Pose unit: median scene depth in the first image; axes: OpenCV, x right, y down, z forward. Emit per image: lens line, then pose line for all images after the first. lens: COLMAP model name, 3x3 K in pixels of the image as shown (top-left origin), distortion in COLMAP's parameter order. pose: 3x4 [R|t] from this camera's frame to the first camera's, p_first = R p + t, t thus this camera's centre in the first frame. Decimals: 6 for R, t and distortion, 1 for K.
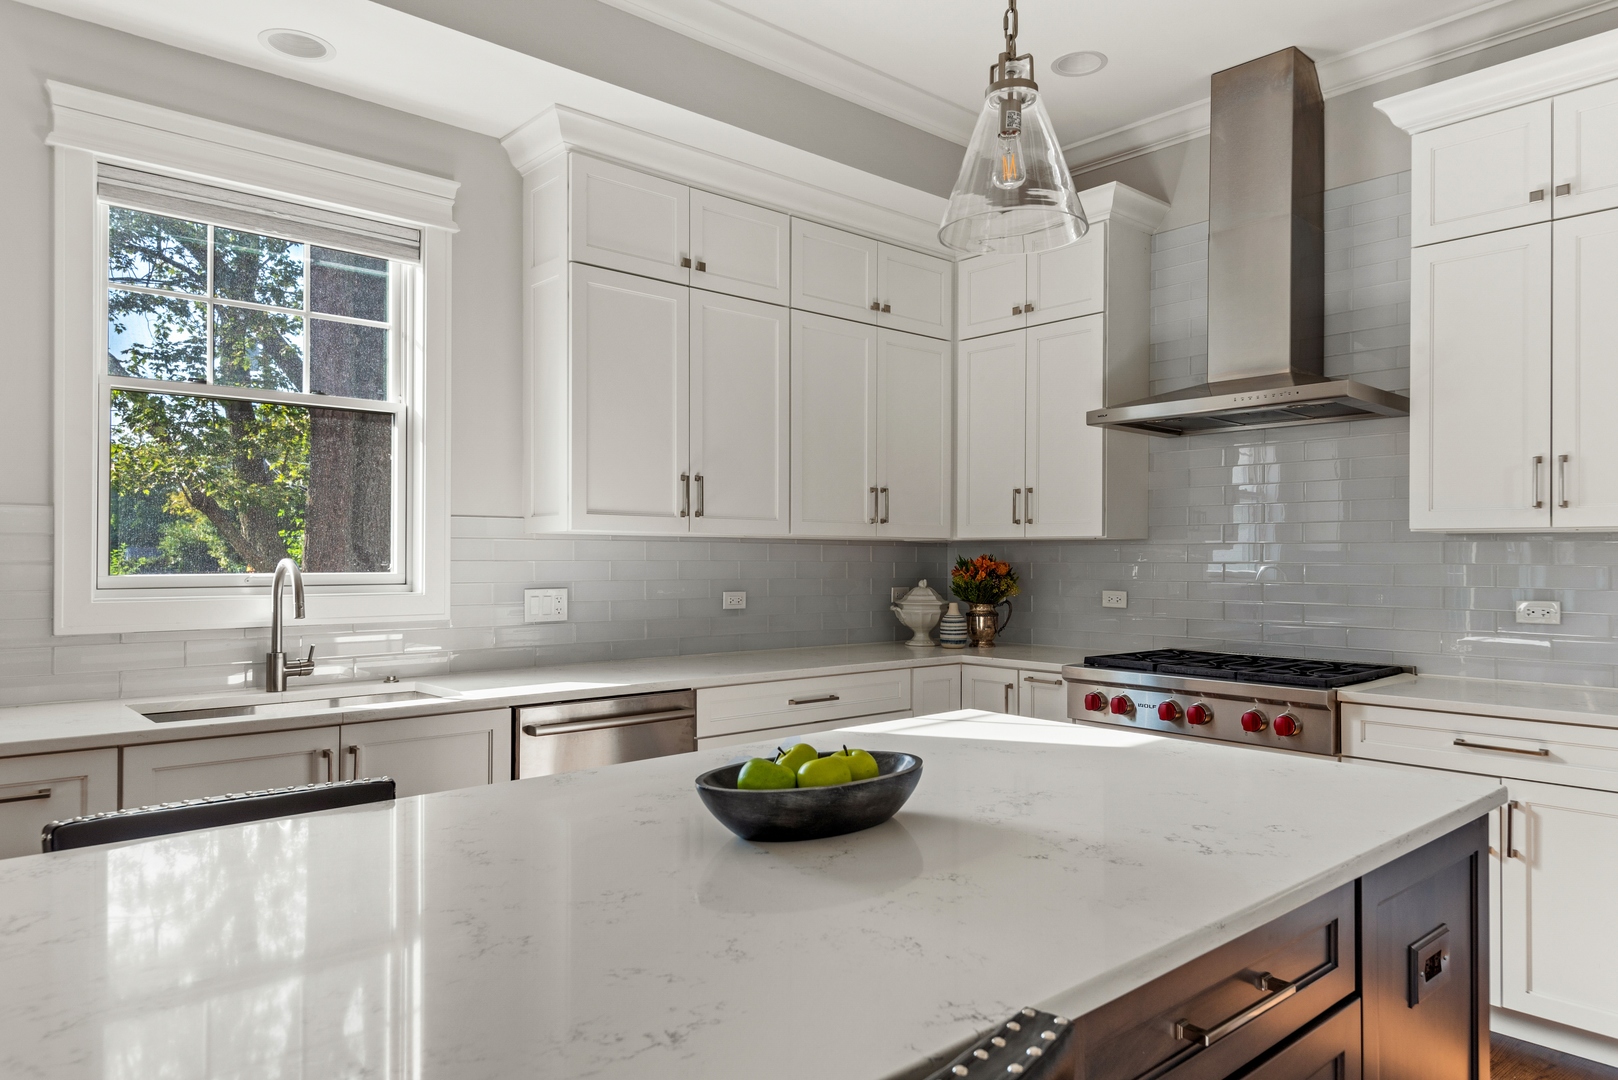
lens RADIAL K [[1045.4, 0, 814.1], [0, 1045.4, 554.2], [0, 0, 1]] dist [0.009631, -0.001002]
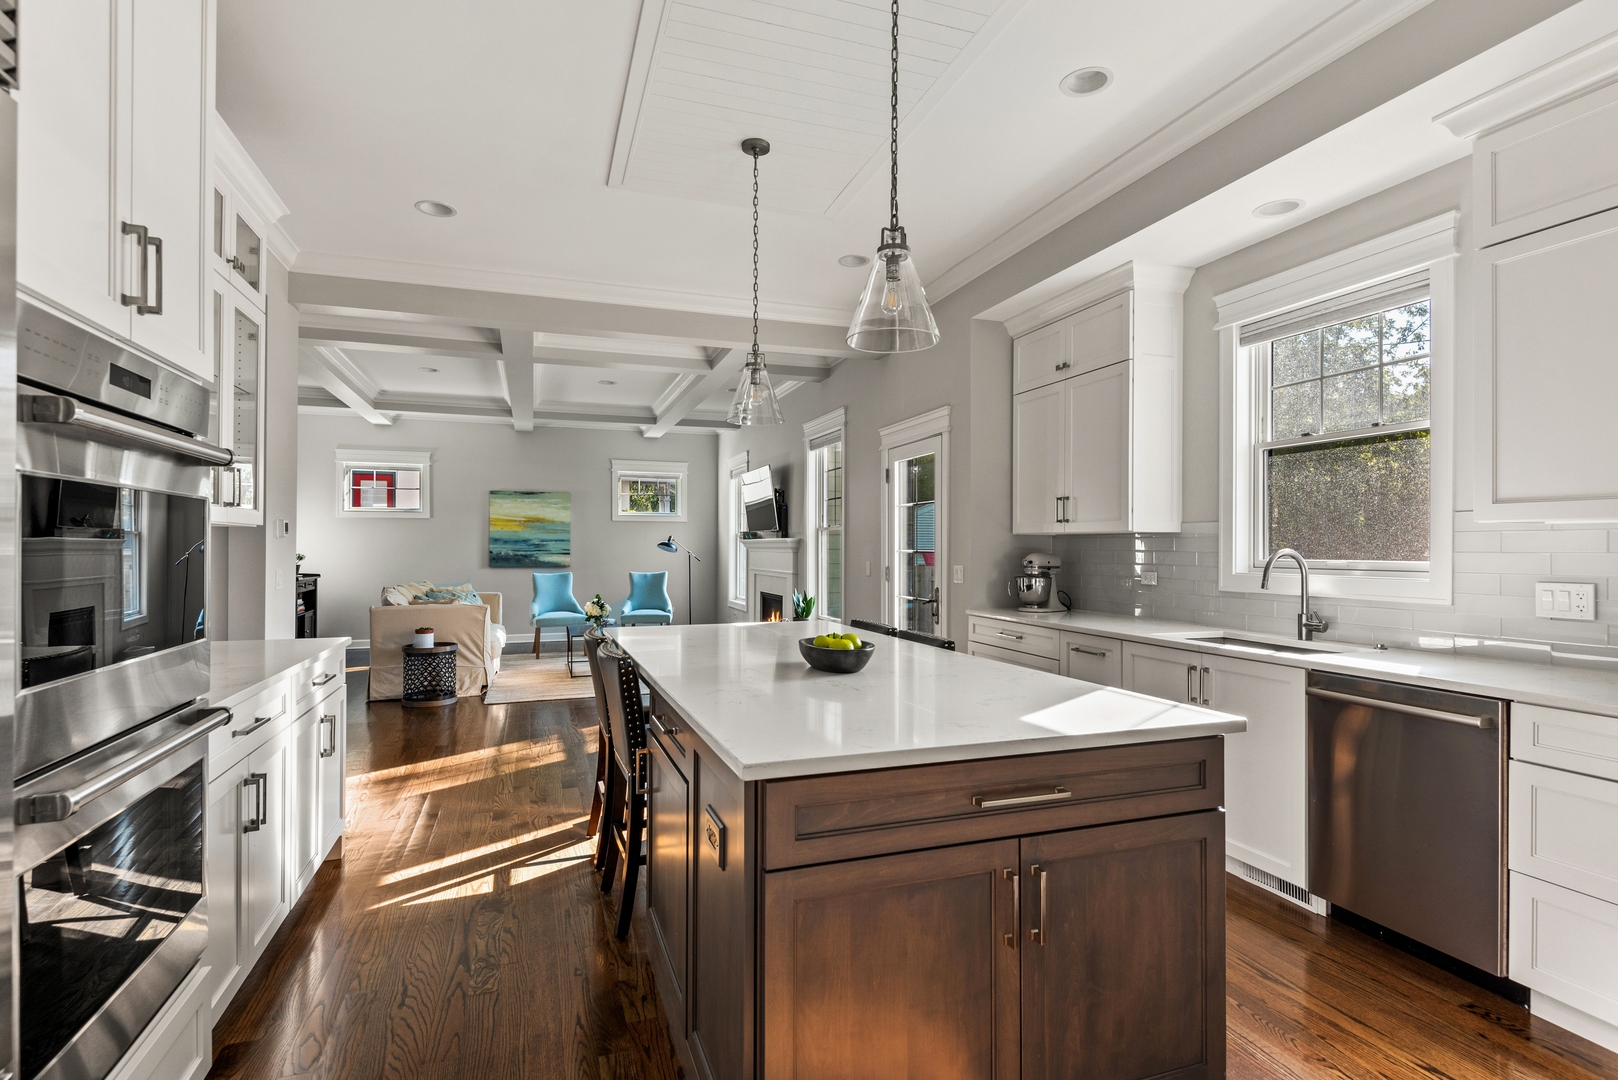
lens RADIAL K [[814.1, 0, 813.9], [0, 814.1, 545.3], [0, 0, 1]] dist [0.035654, -0.042566]
pose [[-0.376301, -0.009464, -0.926449, 0.670899], [-0.002688, 0.999955, -0.009123, 0.007833], [0.926494, -0.000943, -0.376309, 0.659430]]
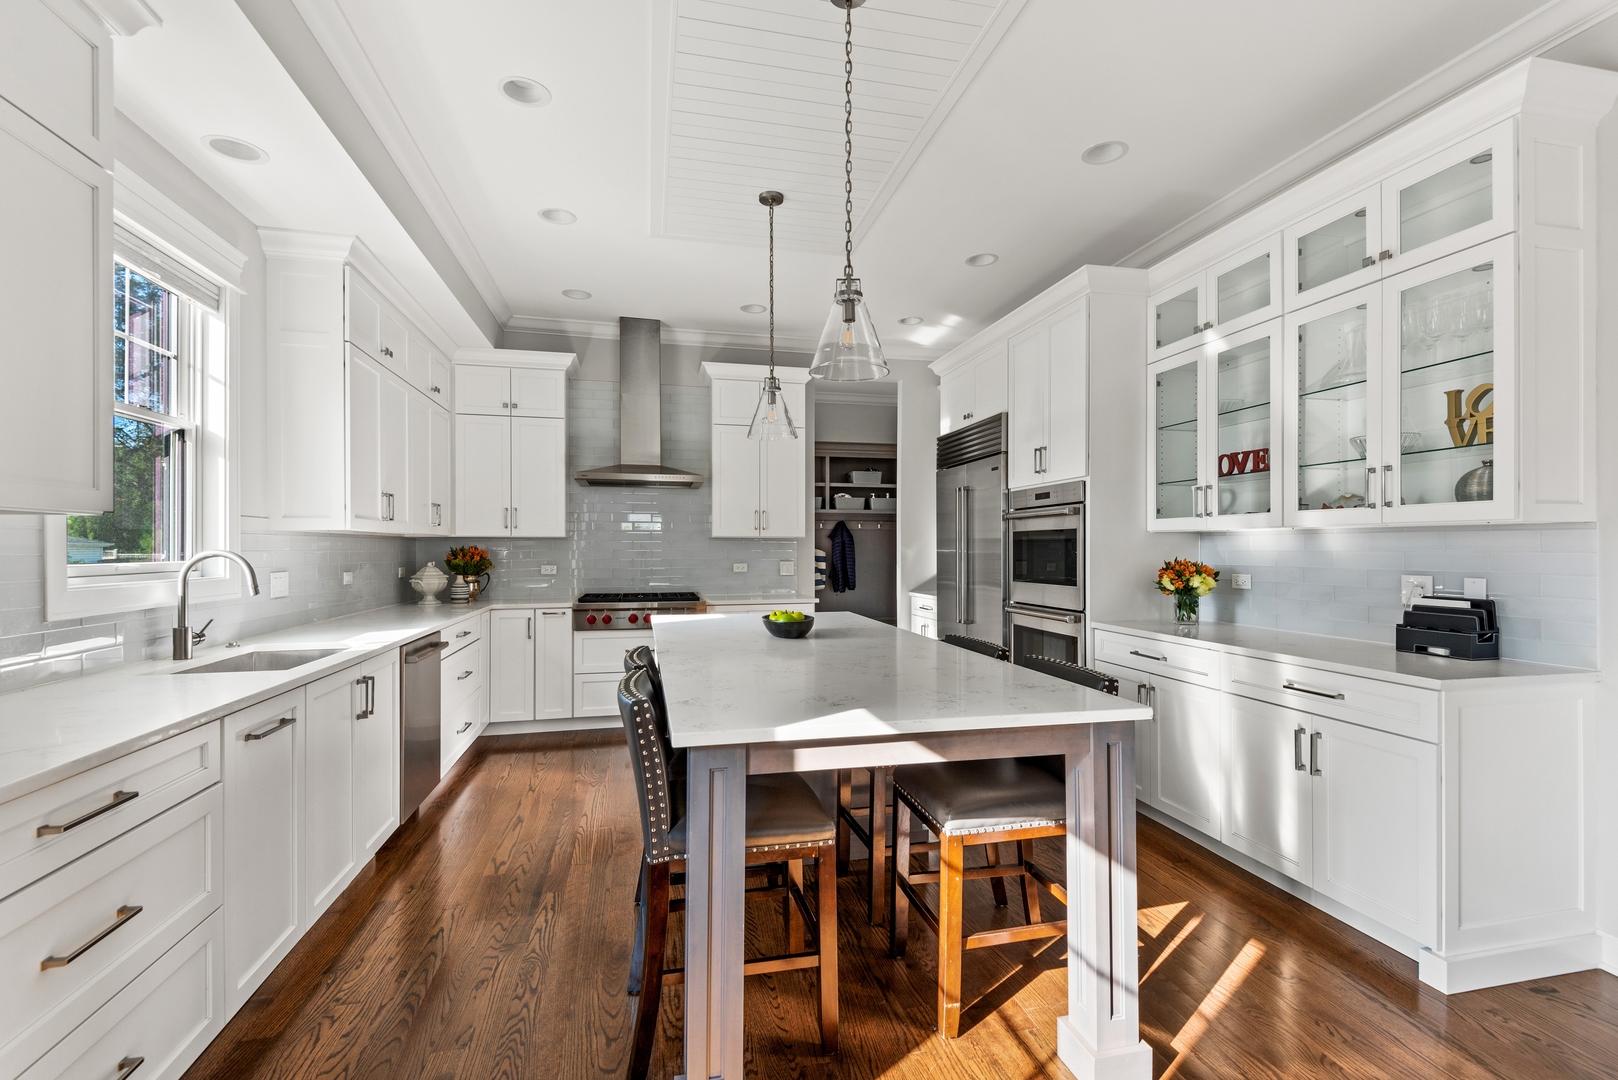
lens RADIAL K [[736.4, 0, 819.5], [0, 736.4, 549.9], [0, 0, 1]] dist [0.015628, -0.010495]
pose [[0.466761, -0.004928, 0.884370, -0.771497], [-0.002194, 0.999975, 0.006730, -0.002899], [-0.884381, -0.005082, 0.466739, -0.040979]]
